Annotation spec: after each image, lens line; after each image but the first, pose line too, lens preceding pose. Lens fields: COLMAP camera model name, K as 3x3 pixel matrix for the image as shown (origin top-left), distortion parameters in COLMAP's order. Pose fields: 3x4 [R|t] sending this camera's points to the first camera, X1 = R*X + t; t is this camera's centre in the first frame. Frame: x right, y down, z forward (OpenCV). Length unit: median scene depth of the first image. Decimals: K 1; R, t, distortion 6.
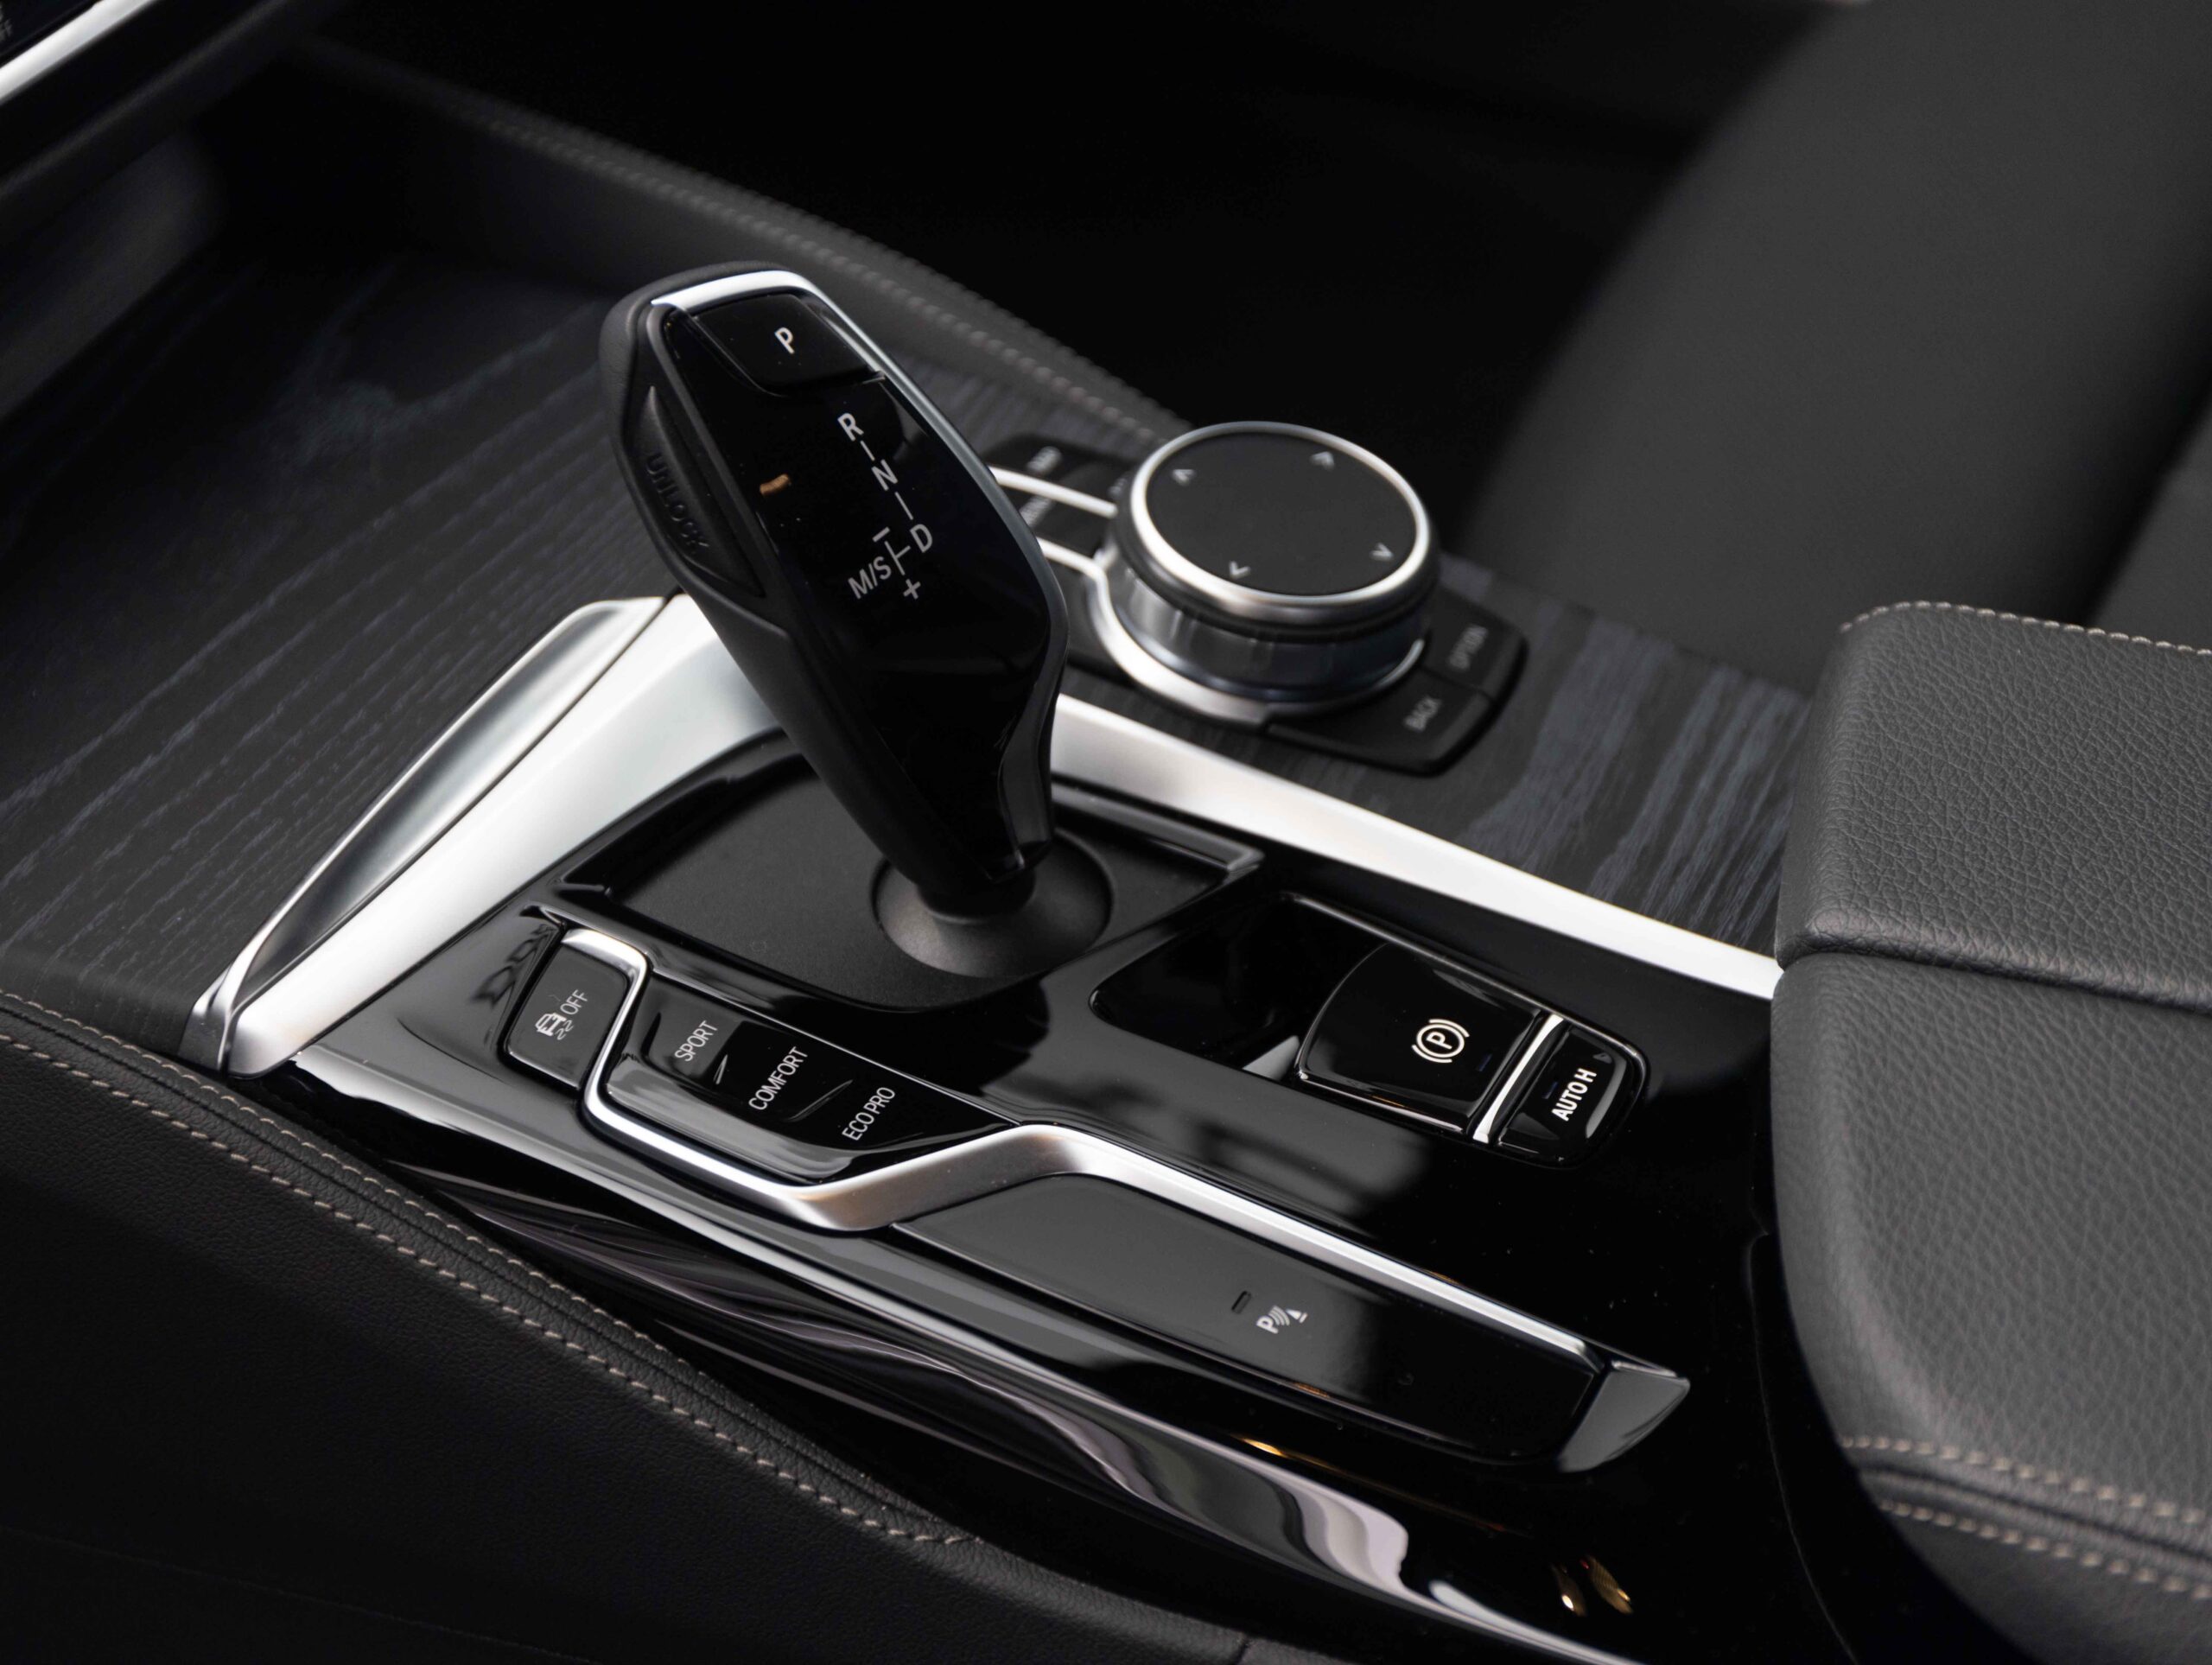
lens RADIAL K [[4540.0, 0, 1106.7], [0, 4540.0, 831.6], [0, 0, 1]] dist [-0.091098, 0.000000]
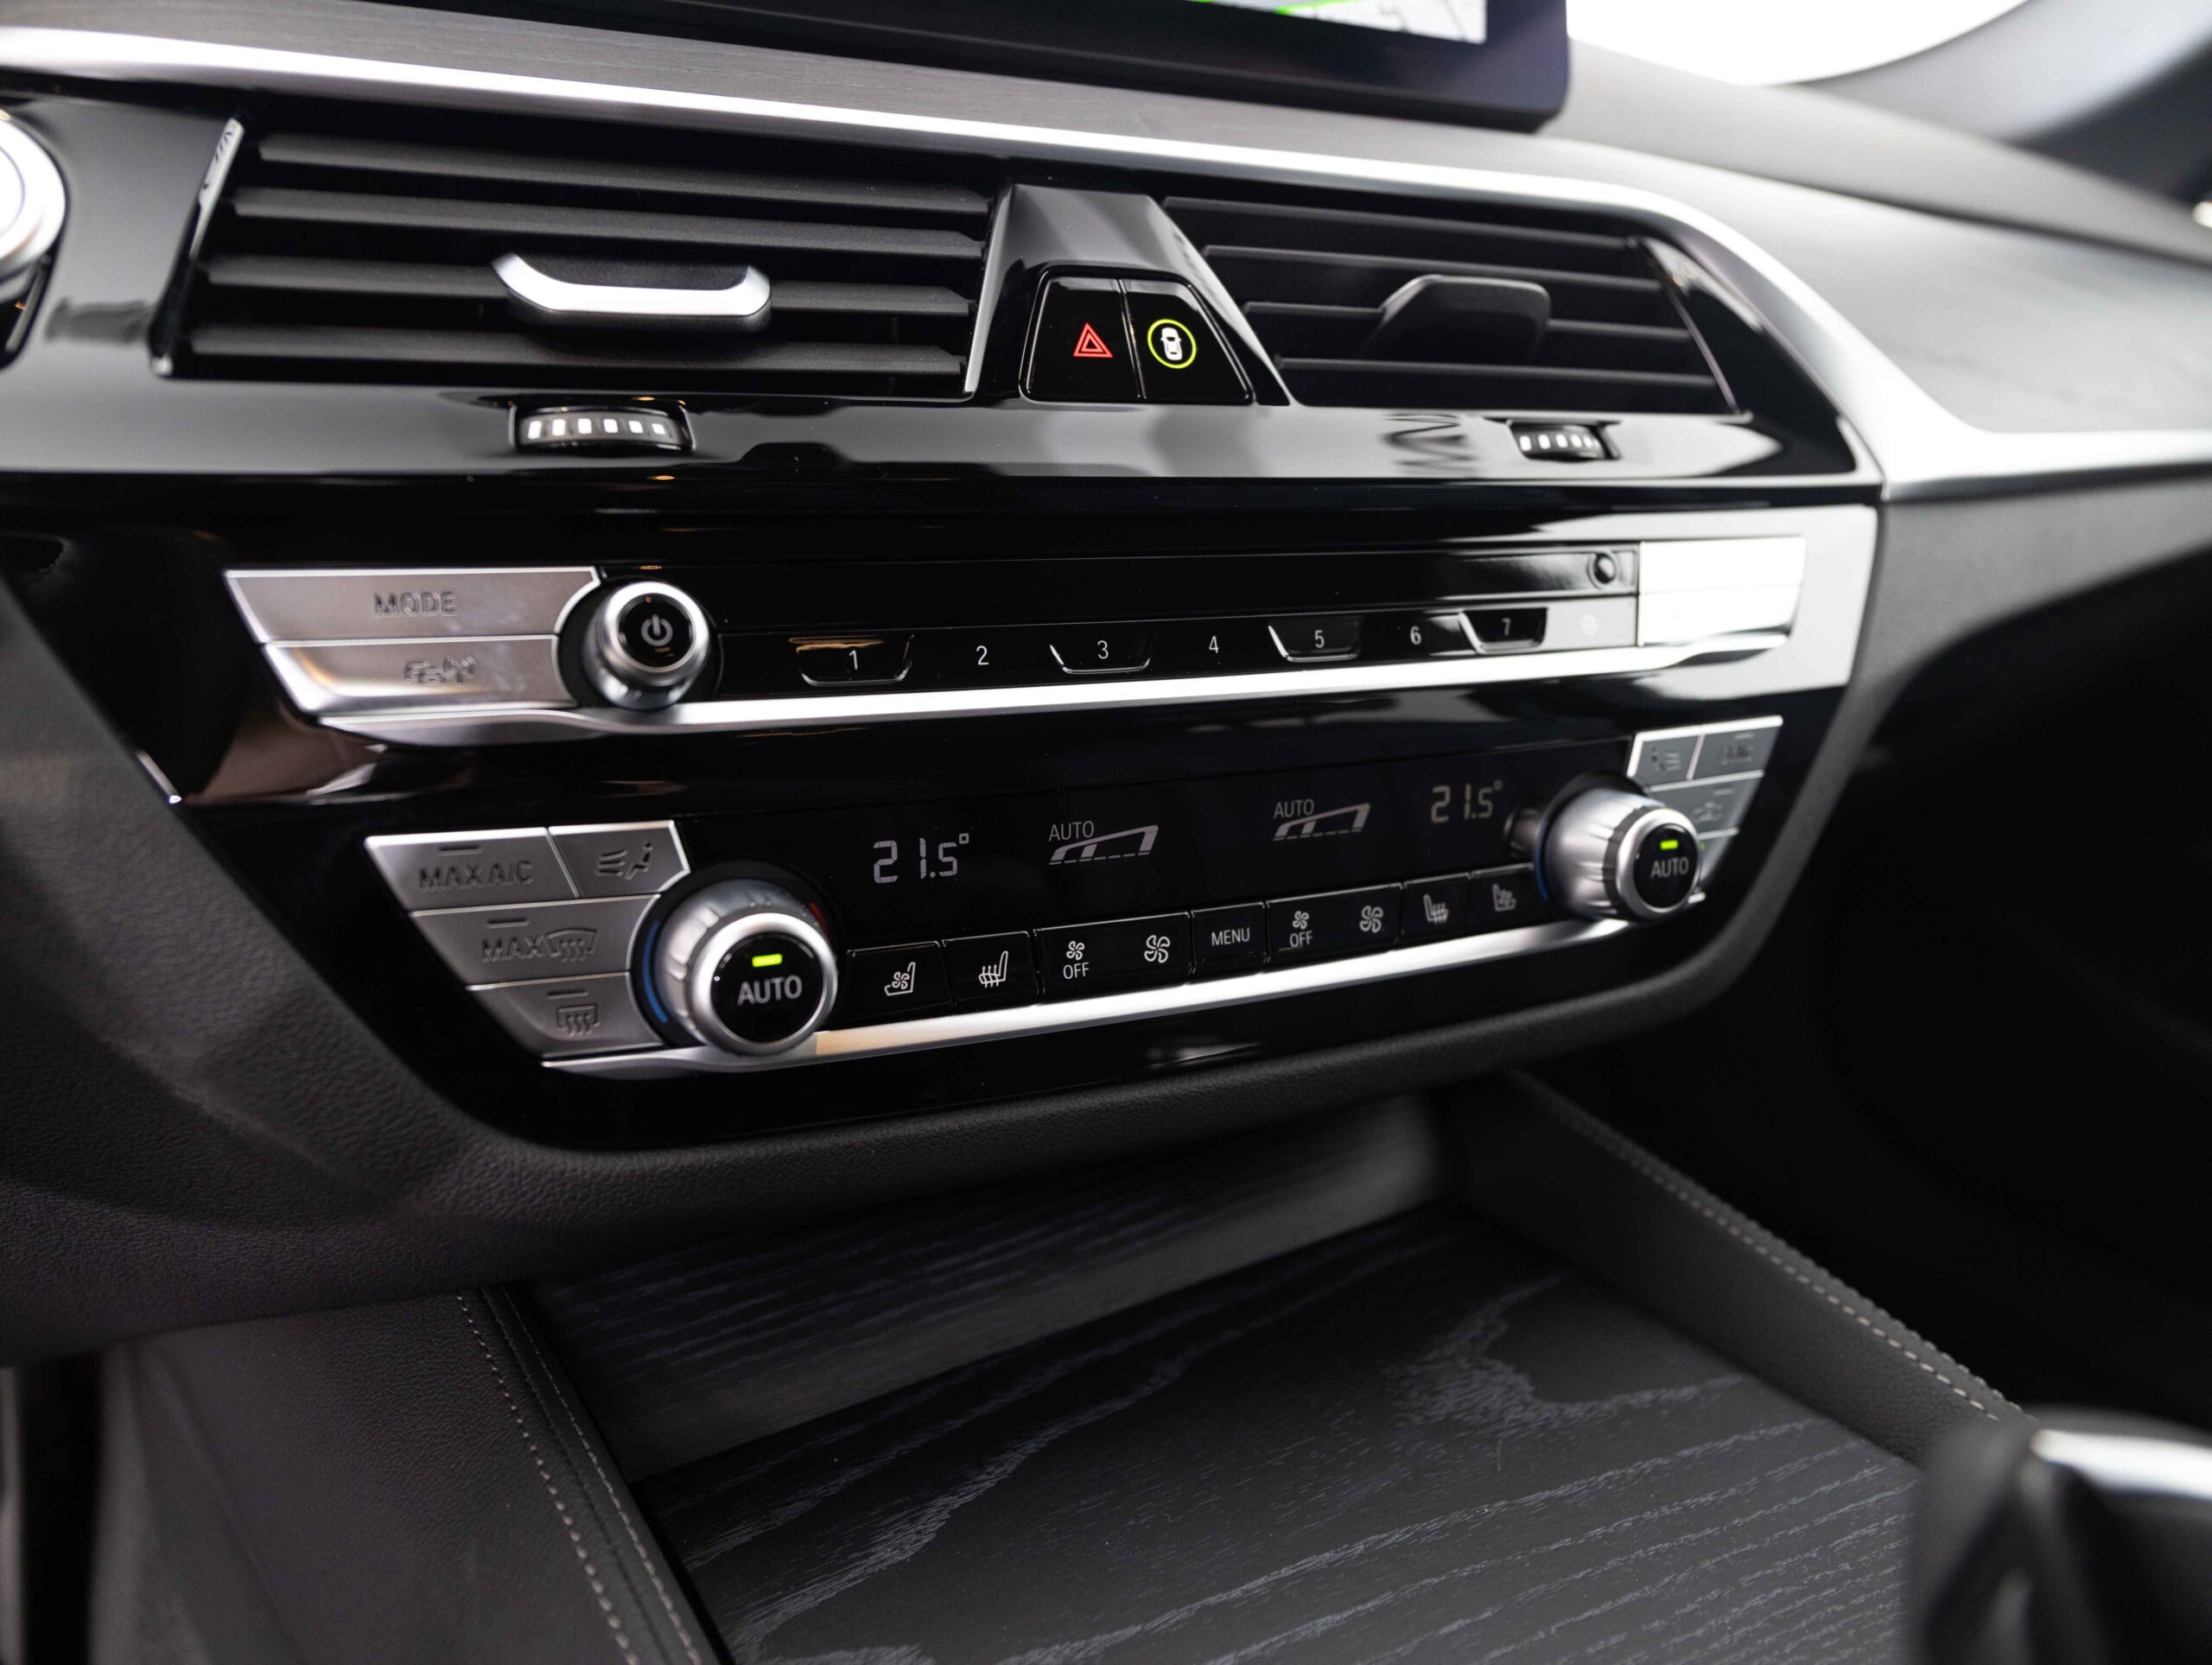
lens RADIAL K [[1596.8, 0, 1101.9], [0, 1596.8, 821.9], [0, 0, 1]] dist [0.004927, 0.002120]
pose [[0.865241, 0.231490, -0.444714, -0.118304], [-0.386918, 0.872404, -0.298674, -0.065628], [0.318830, 0.430493, 0.844407, 0.638838]]
